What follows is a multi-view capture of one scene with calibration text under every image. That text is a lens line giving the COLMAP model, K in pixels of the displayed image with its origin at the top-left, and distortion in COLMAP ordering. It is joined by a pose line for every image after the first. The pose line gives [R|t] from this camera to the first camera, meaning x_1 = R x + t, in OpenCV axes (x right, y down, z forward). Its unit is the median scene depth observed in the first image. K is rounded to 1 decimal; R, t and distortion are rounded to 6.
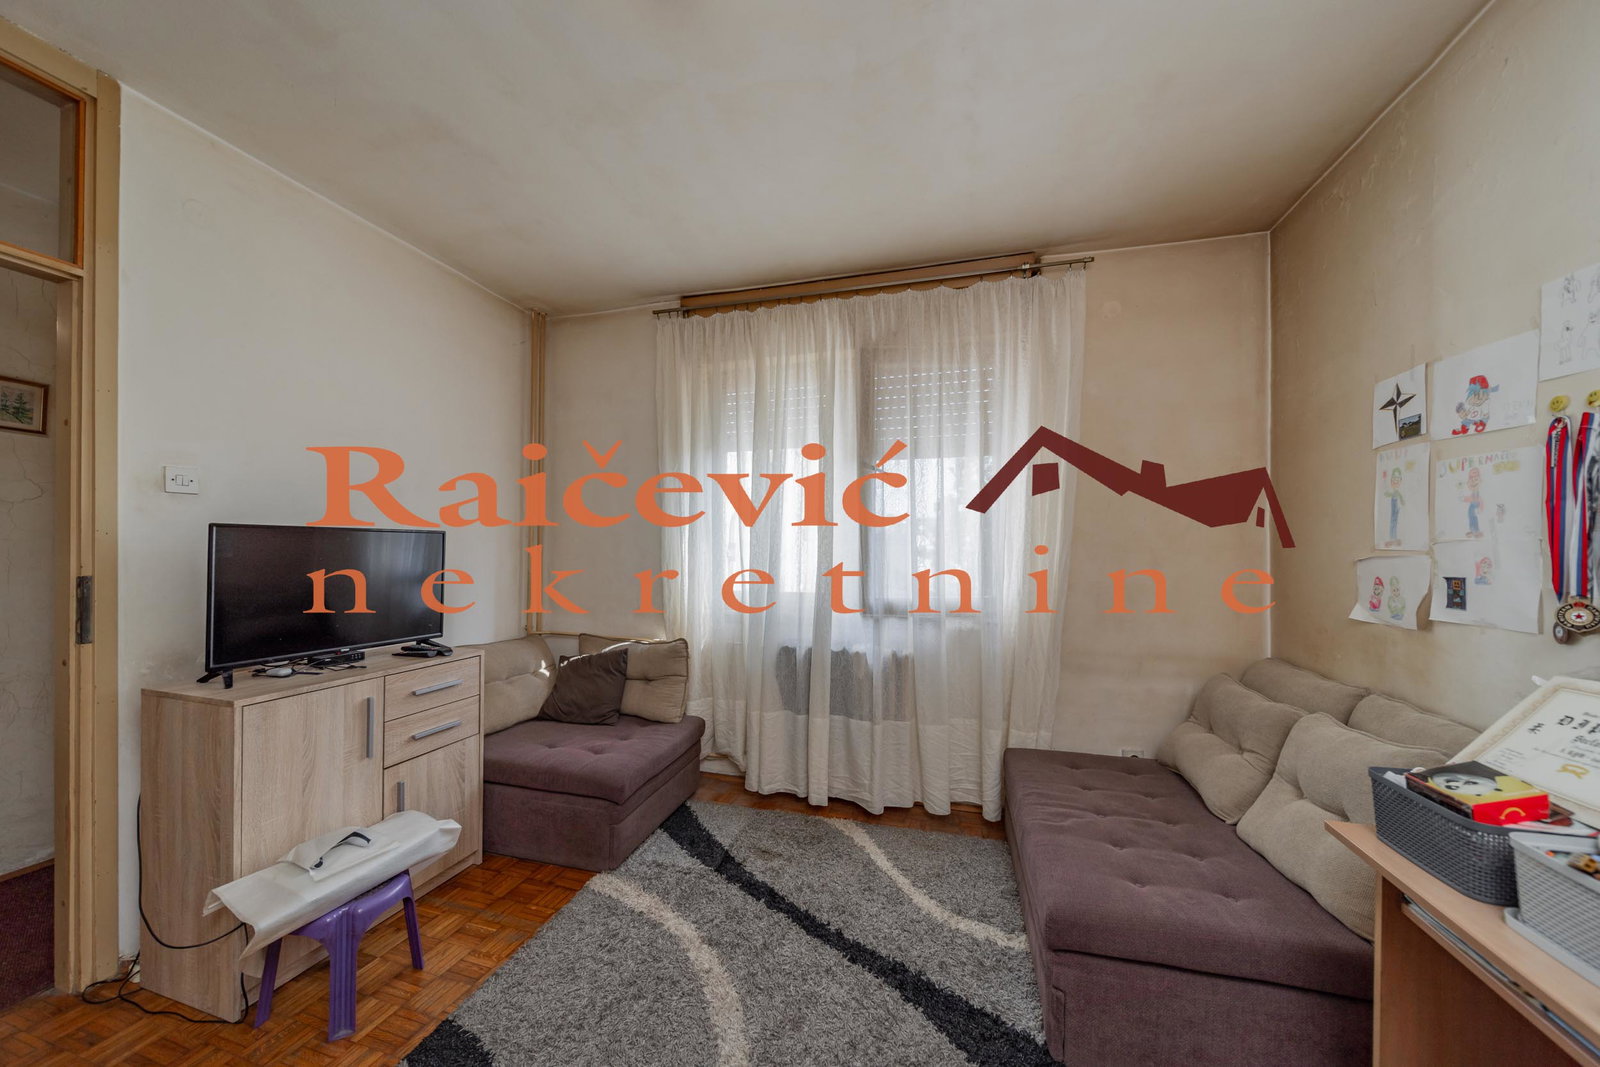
lens RADIAL K [[574.5, 0, 792.0], [0, 574.5, 549.6], [0, 0, 1]] dist [-0.000543, -0.000035]
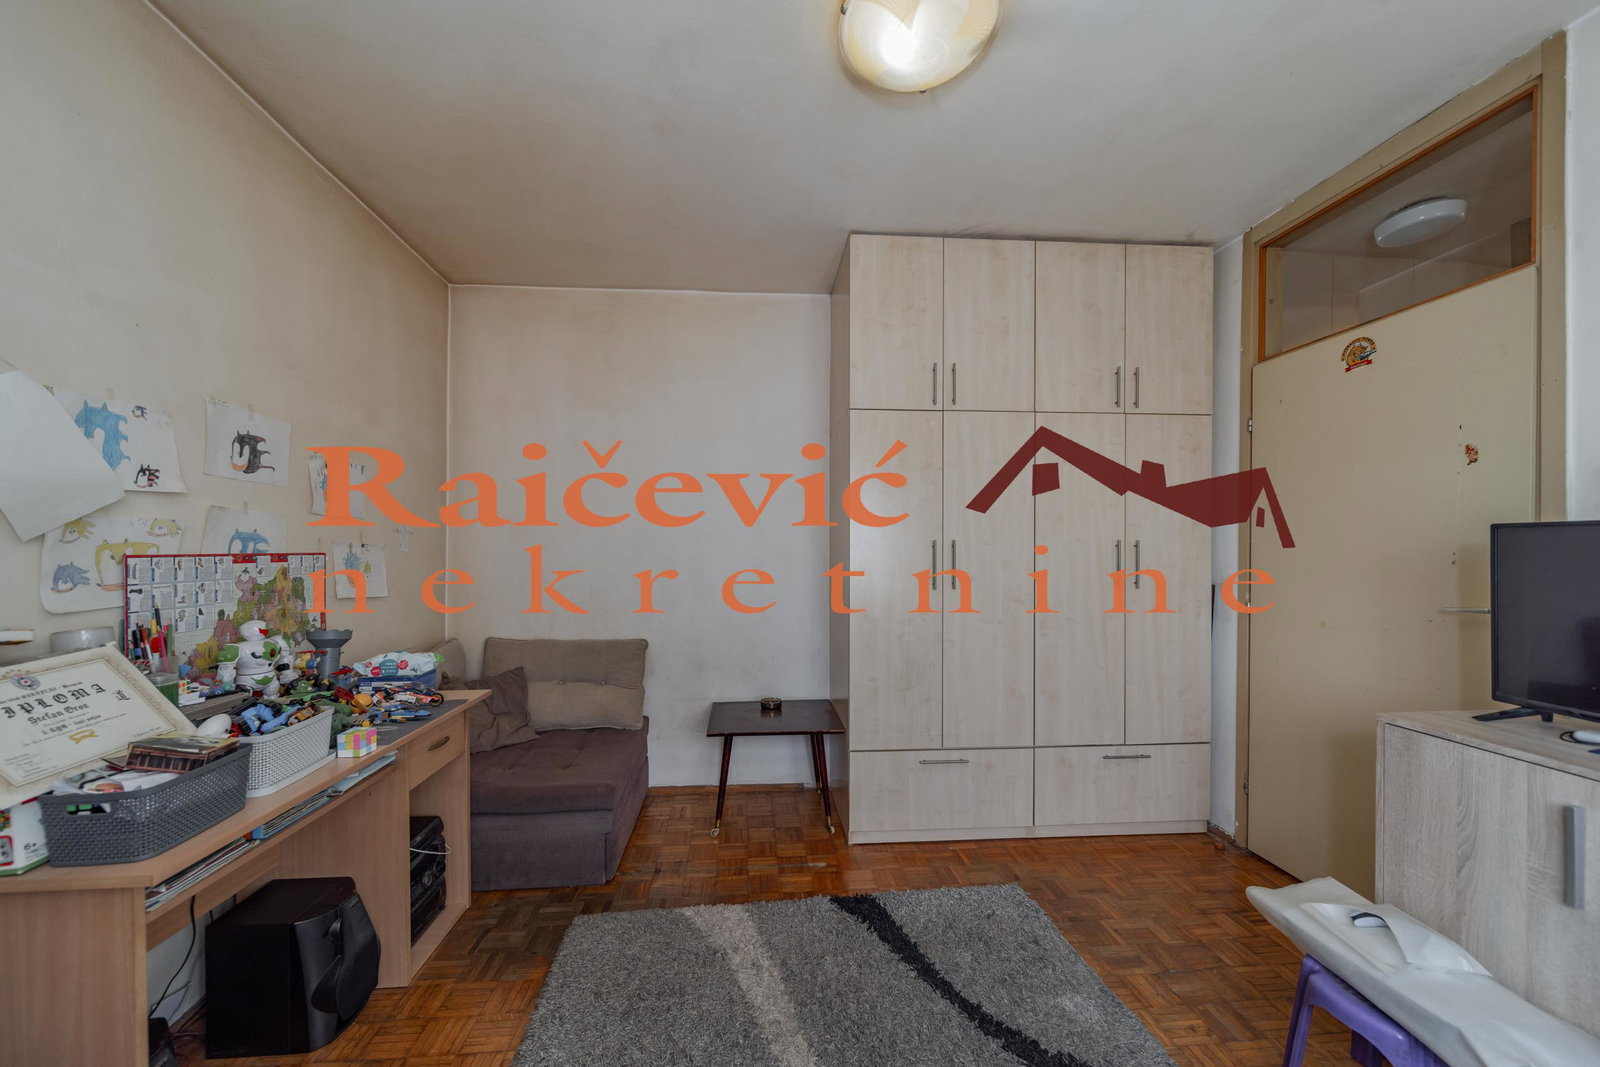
lens RADIAL K [[574.5, 0, 792.0], [0, 574.5, 549.6], [0, 0, 1]] dist [-0.000543, -0.000035]
pose [[-0.935630, -0.008145, -0.352888, 0.196713], [-0.009792, 0.999948, 0.002881, -0.000034], [0.352846, 0.006151, -0.935661, 1.111991]]
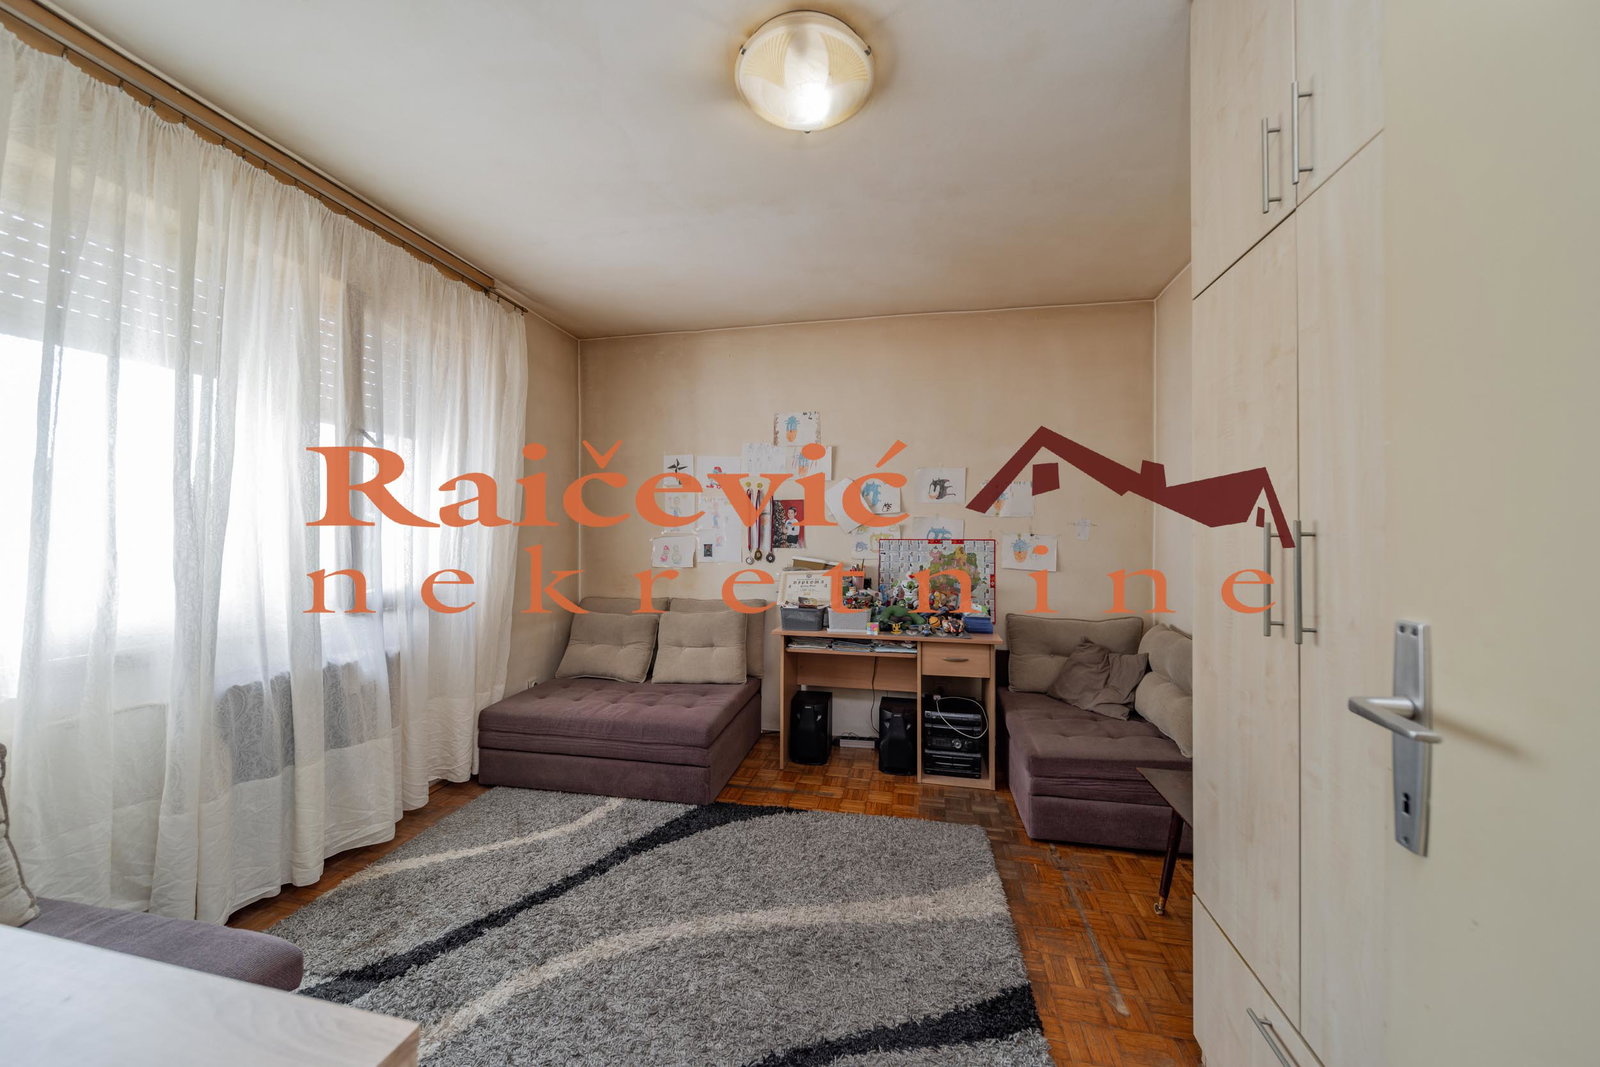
lens RADIAL K [[547.7, 0, 800.0], [0, 547.7, 533.5], [0, 0, 1]] dist [0.000528, 0.000029]
pose [[-0.079833, -0.007601, 0.996779, -0.925082], [-0.001023, 0.999971, 0.007543, -0.012319], [-0.996808, -0.000417, -0.079838, 0.576403]]
